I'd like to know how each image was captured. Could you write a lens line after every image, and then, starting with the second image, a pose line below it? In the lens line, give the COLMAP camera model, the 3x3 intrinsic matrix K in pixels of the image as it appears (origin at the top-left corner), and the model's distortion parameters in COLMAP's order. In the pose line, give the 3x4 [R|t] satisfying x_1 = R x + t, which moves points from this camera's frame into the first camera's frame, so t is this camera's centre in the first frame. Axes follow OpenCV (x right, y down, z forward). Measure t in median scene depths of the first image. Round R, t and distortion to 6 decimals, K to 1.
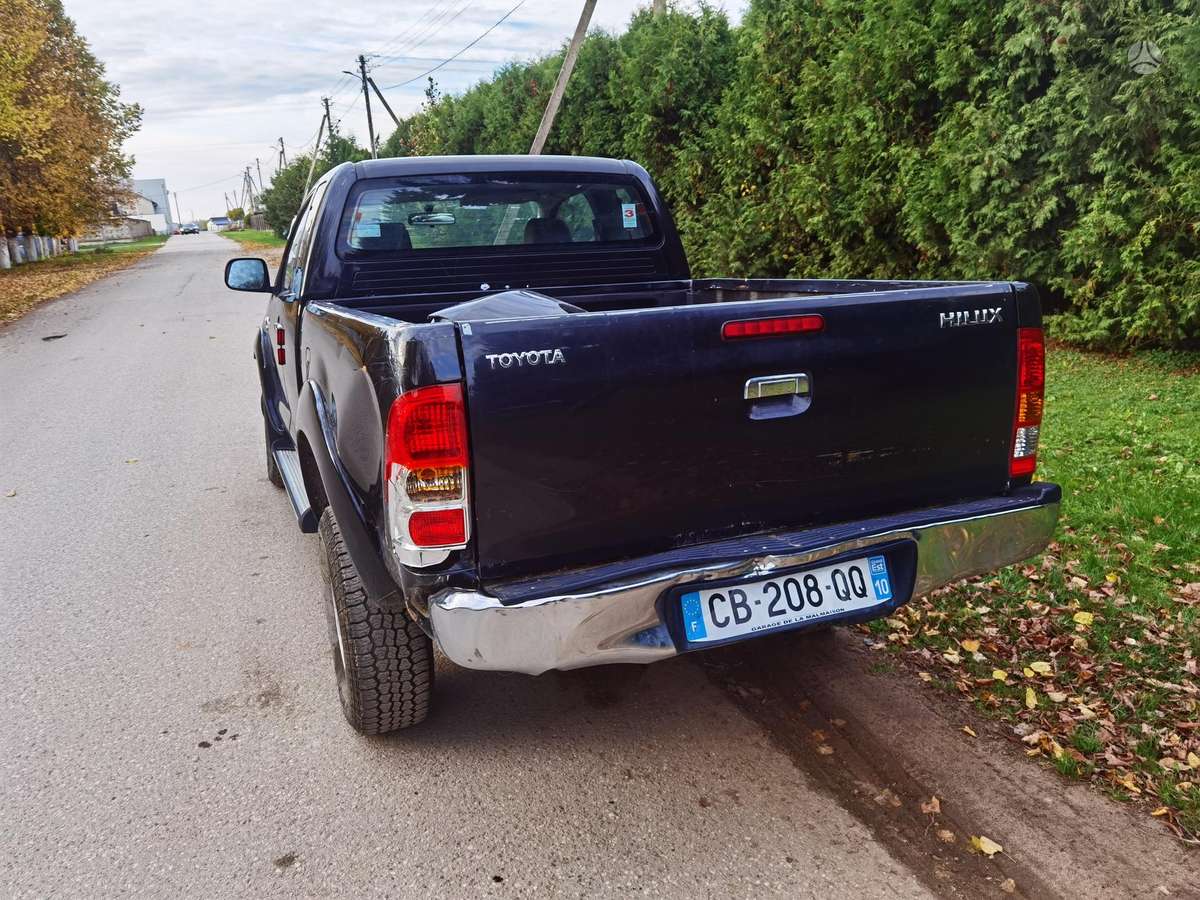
lens RADIAL K [[949.0, 0, 604.3], [0, 949.0, 455.2], [0, 0, 1]] dist [0.034399, -0.033654]
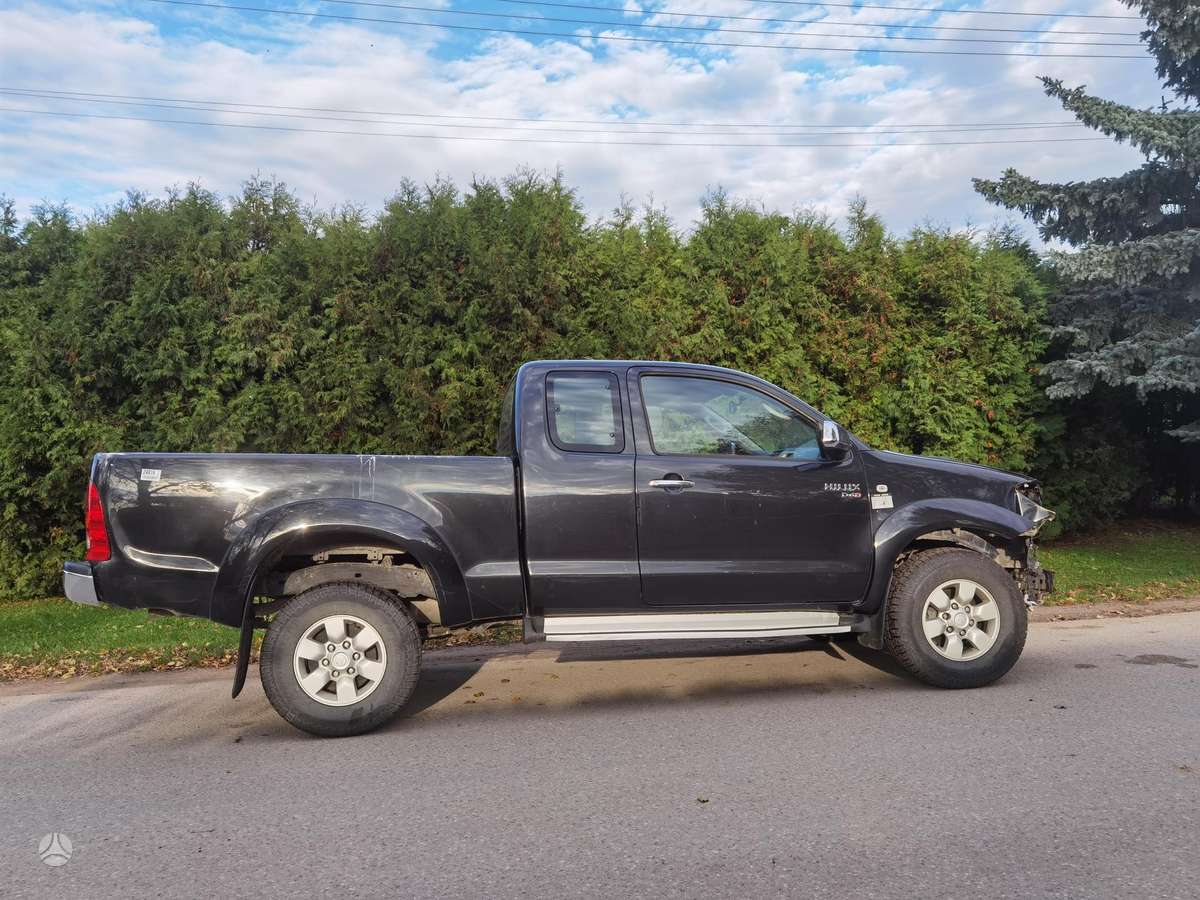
lens RADIAL K [[919.0, 0, 592.8], [0, 919.0, 431.3], [0, 0, 1]] dist [0.010438, -0.000116]
pose [[0.217455, 0.077059, 0.973024, -0.719628], [0.277216, 0.950952, -0.137265, -0.025997], [-0.935876, 0.299587, 0.185427, 0.366868]]
